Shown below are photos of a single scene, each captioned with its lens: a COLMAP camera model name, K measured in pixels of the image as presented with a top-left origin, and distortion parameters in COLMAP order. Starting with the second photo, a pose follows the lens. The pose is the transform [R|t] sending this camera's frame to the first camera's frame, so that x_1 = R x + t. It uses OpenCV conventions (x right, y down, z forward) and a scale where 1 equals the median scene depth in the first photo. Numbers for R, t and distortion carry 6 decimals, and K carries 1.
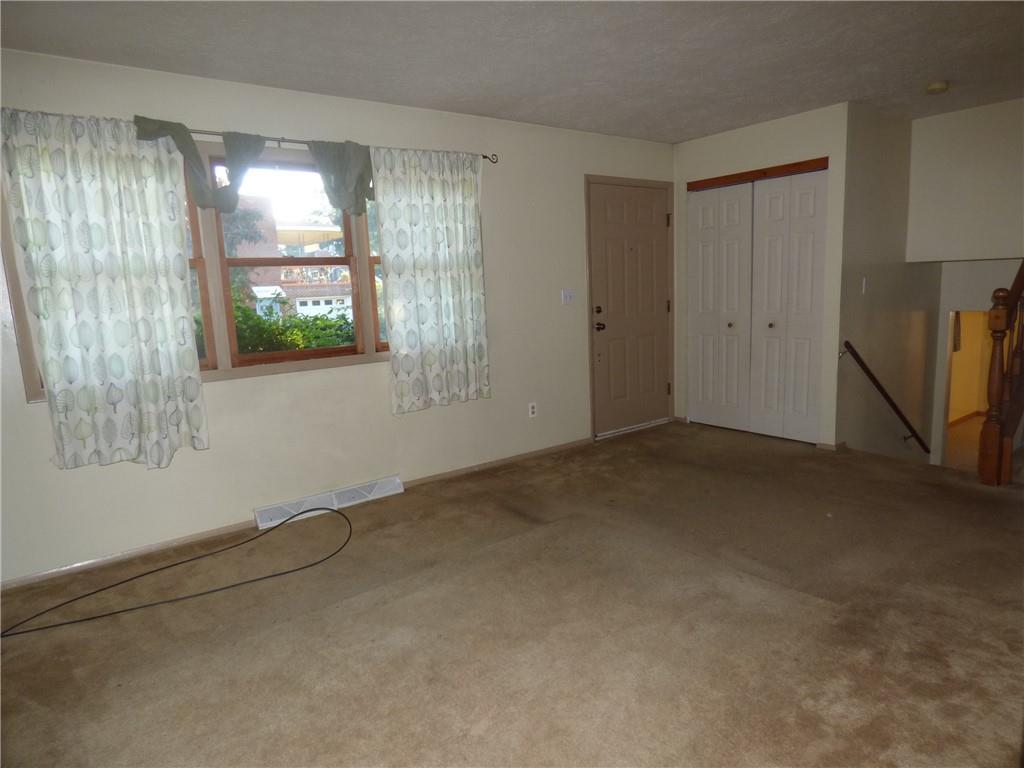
lens RADIAL K [[644.3, 0, 512.0], [0, 644.3, 384.0], [0, 0, 1]] dist [0.020699, -0.001230]
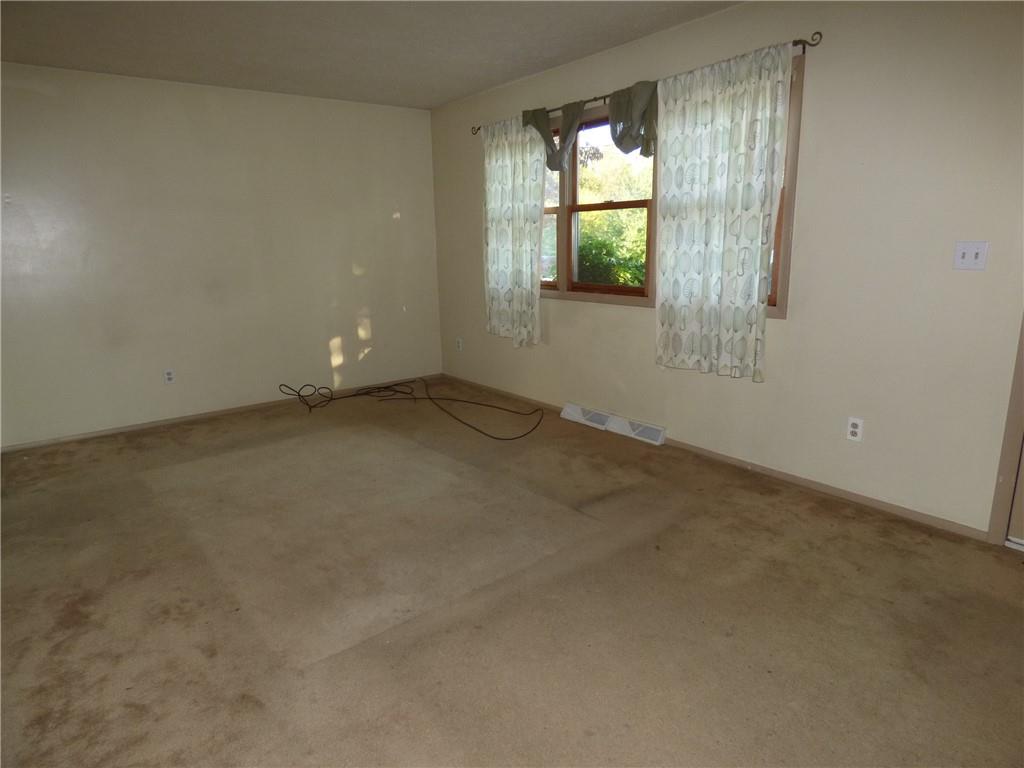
lens RADIAL K [[644.3, 0, 512.0], [0, 644.3, 384.0], [0, 0, 1]] dist [0.020699, -0.001230]
pose [[0.002525, 0.252456, -0.967605, 0.962083], [-0.145416, 0.957416, 0.249418, -0.170220], [0.989367, 0.140076, 0.039129, 0.952066]]
